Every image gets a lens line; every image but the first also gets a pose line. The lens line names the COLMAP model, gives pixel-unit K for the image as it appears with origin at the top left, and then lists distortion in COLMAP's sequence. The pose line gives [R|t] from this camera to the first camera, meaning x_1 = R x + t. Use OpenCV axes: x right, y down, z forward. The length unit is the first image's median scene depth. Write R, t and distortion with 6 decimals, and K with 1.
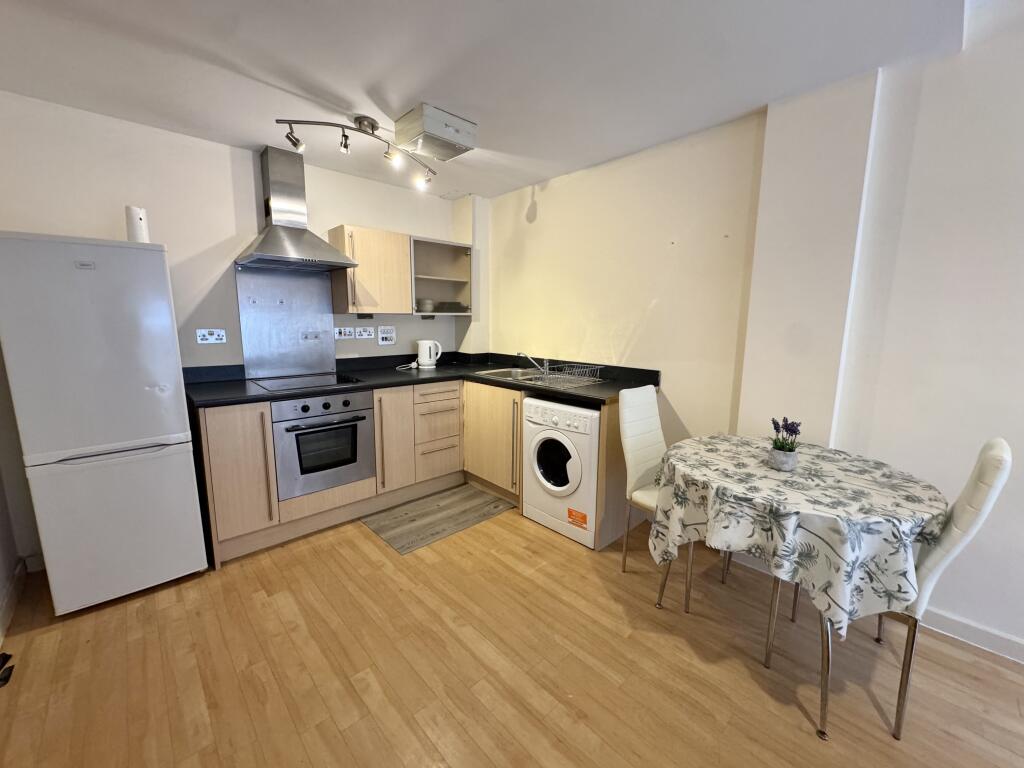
lens RADIAL K [[414.4, 0, 512.7], [0, 414.4, 385.0], [0, 0, 1]] dist [-0.000181, 0.000250]
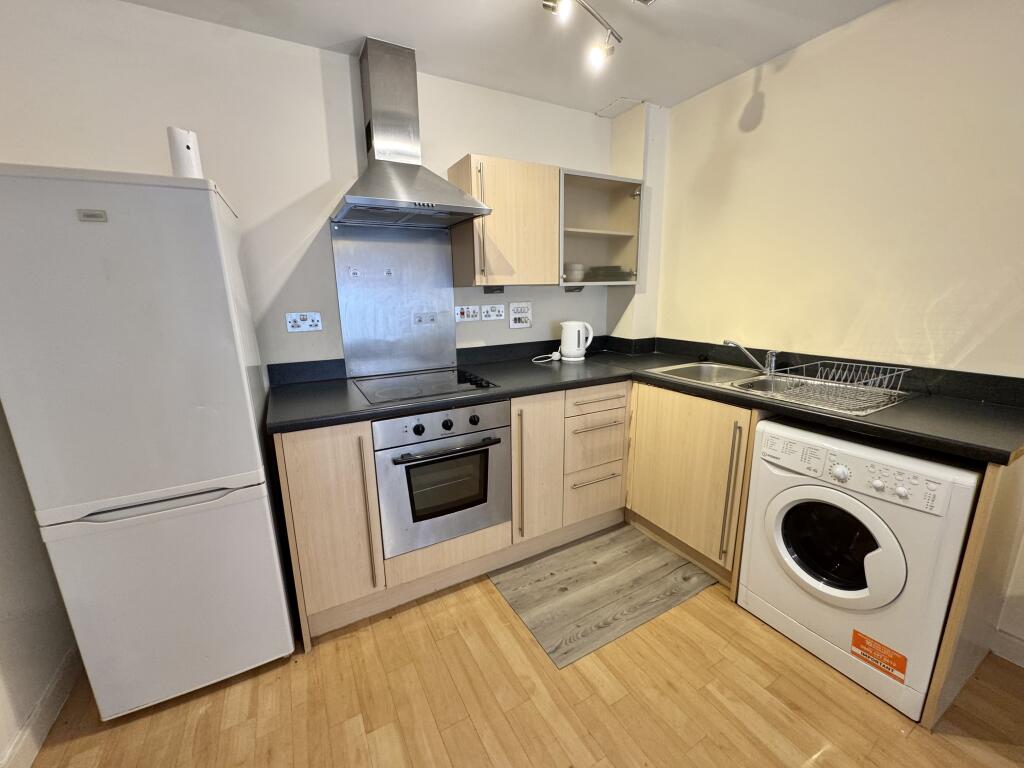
lens RADIAL K [[414.4, 0, 512.1], [0, 414.4, 384.9], [0, 0, 1]] dist [-0.000181, 0.000250]
pose [[0.969922, 0.027608, -0.241844, -0.175442], [-0.012241, 0.997822, 0.064813, -0.056288], [0.243106, -0.059903, 0.968148, 0.354462]]
